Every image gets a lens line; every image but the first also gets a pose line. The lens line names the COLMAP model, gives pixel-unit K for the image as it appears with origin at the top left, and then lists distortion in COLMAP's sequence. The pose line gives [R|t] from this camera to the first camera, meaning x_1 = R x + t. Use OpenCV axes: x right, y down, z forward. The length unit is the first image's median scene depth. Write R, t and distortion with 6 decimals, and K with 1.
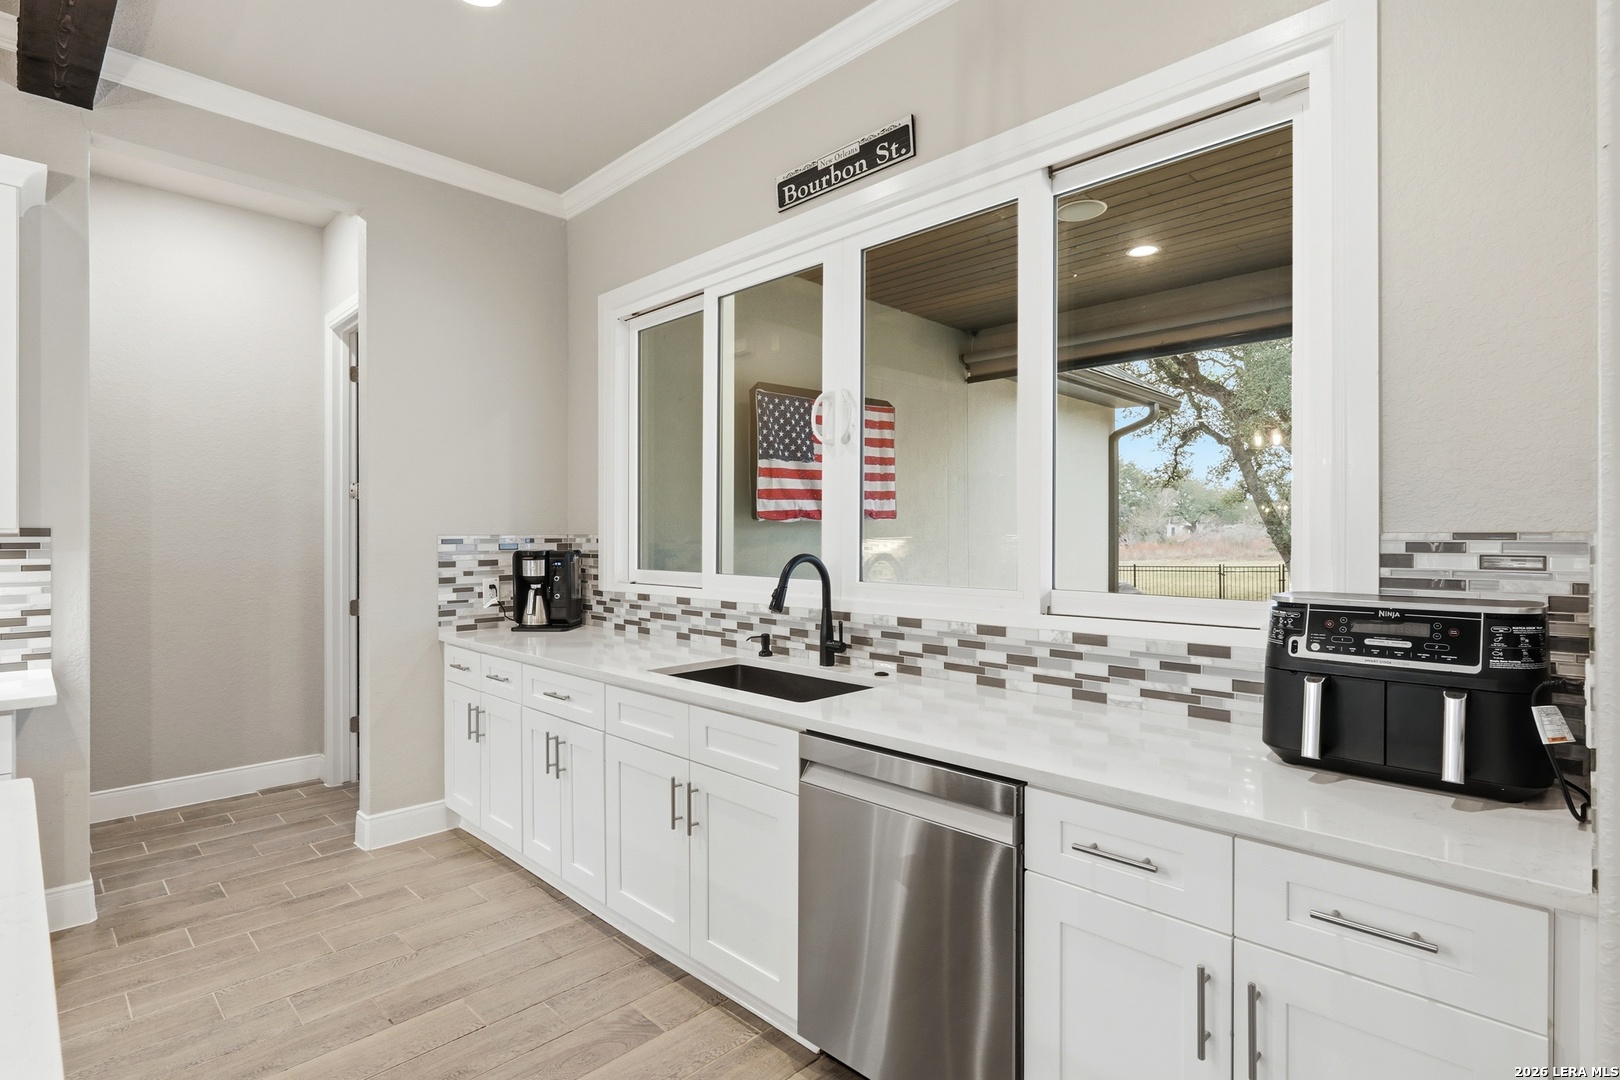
lens RADIAL K [[796.0, 0, 810.0], [0, 796.0, 540.0], [0, 0, 1]] dist [-0.000218, -0.000153]
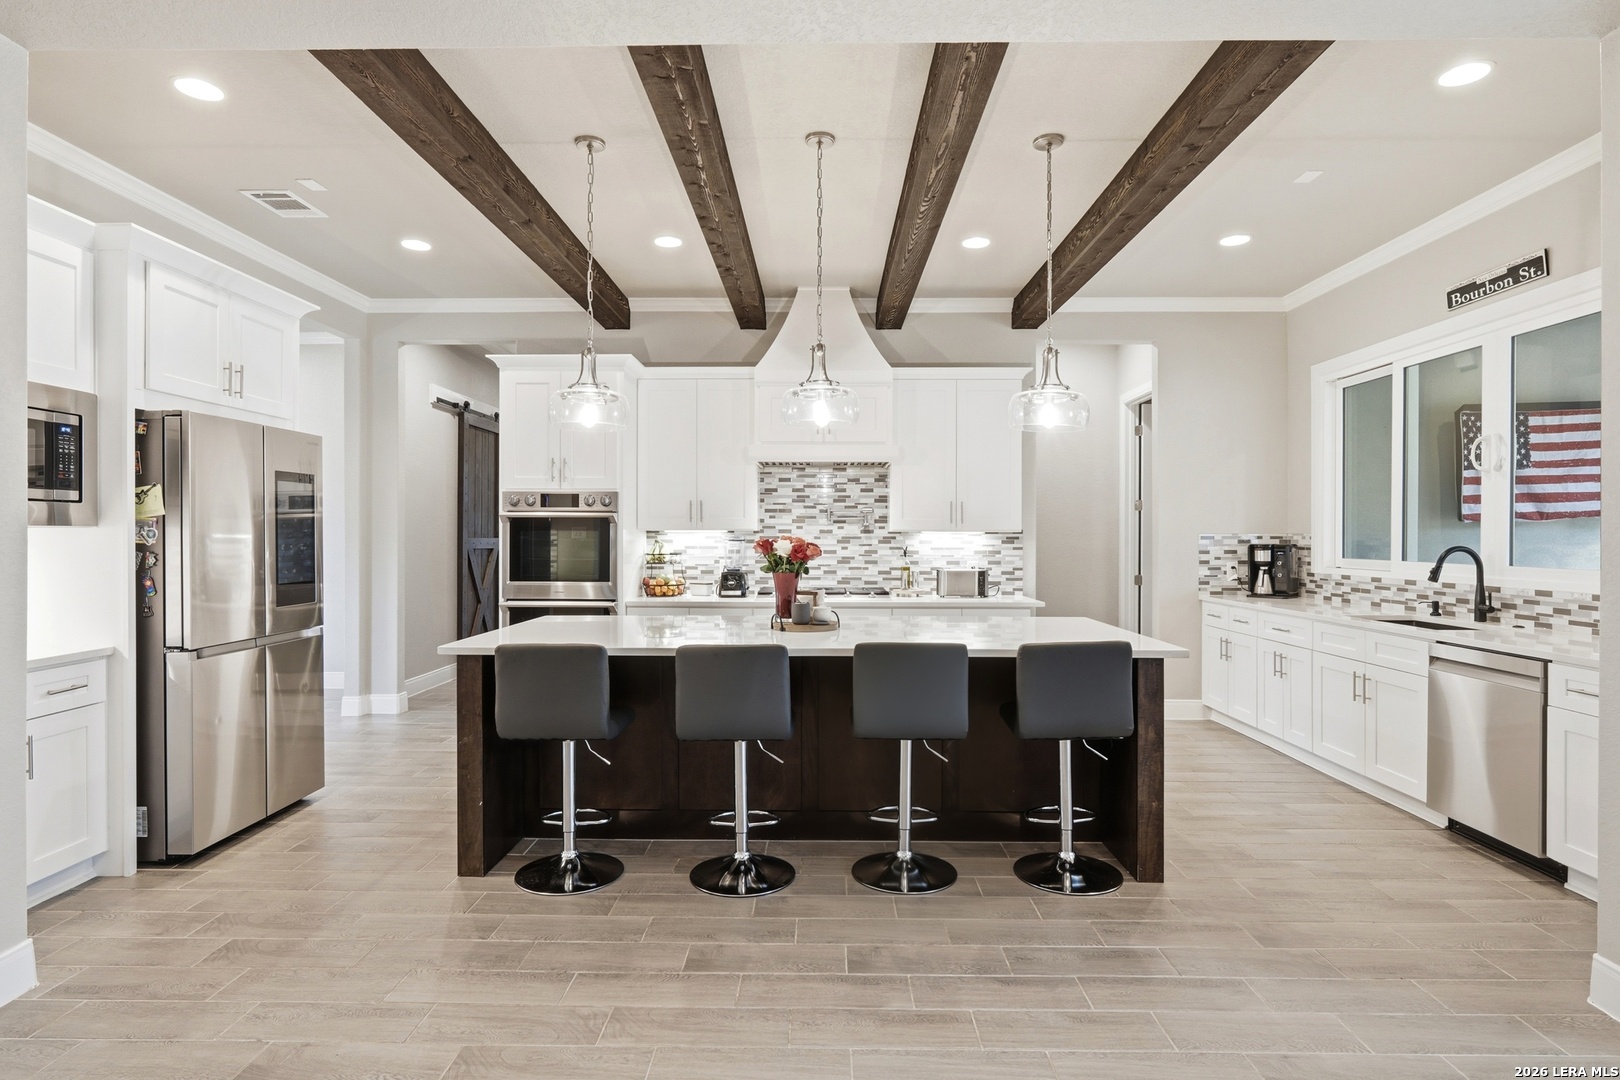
lens RADIAL K [[844.9, 0, 813.5], [0, 844.9, 531.9], [0, 0, 1]] dist [-0.002732, -0.000537]
pose [[0.694363, -0.000204, -0.719625, 0.236314], [-0.006356, 0.999959, -0.006416, 0.006645], [0.719597, 0.009029, 0.694334, -0.804021]]
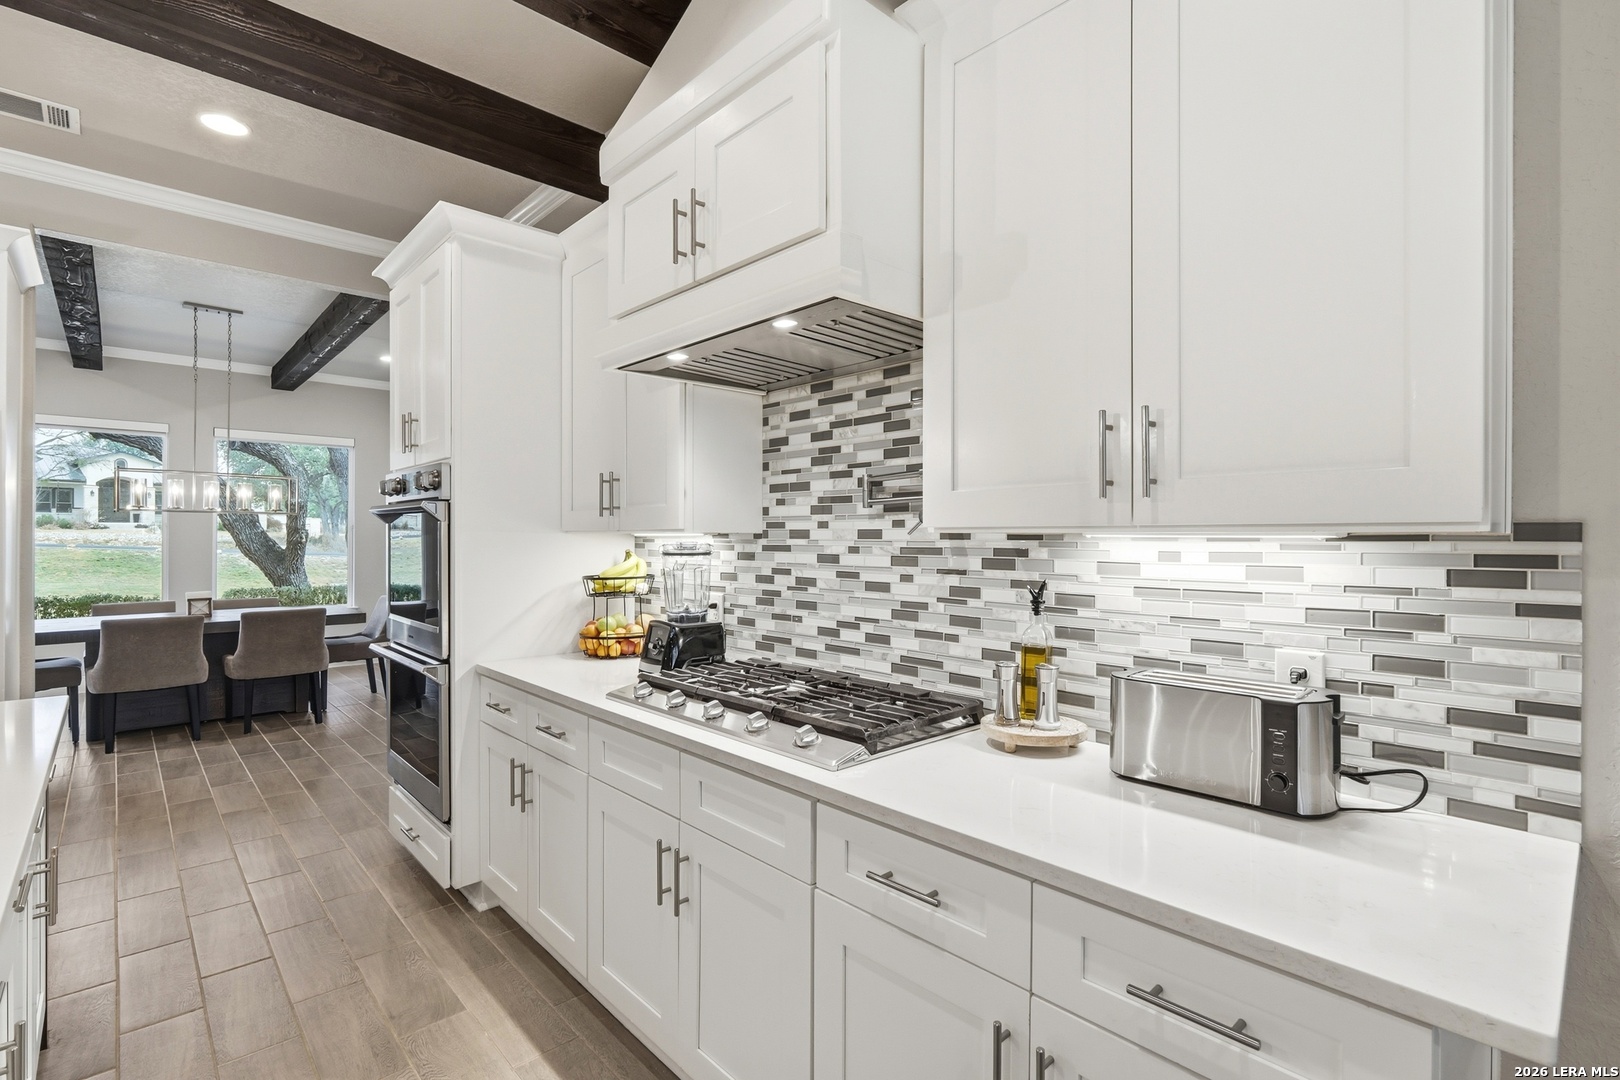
lens RADIAL K [[757.2, 0, 810.0], [0, 757.2, 540.0], [0, 0, 1]] dist [-0.000398, 0.000033]
pose [[-0.043870, 0.002179, -0.999035, -0.428832], [-0.007153, 0.999971, 0.002496, -0.002548], [0.999012, 0.007255, -0.043853, 0.489325]]
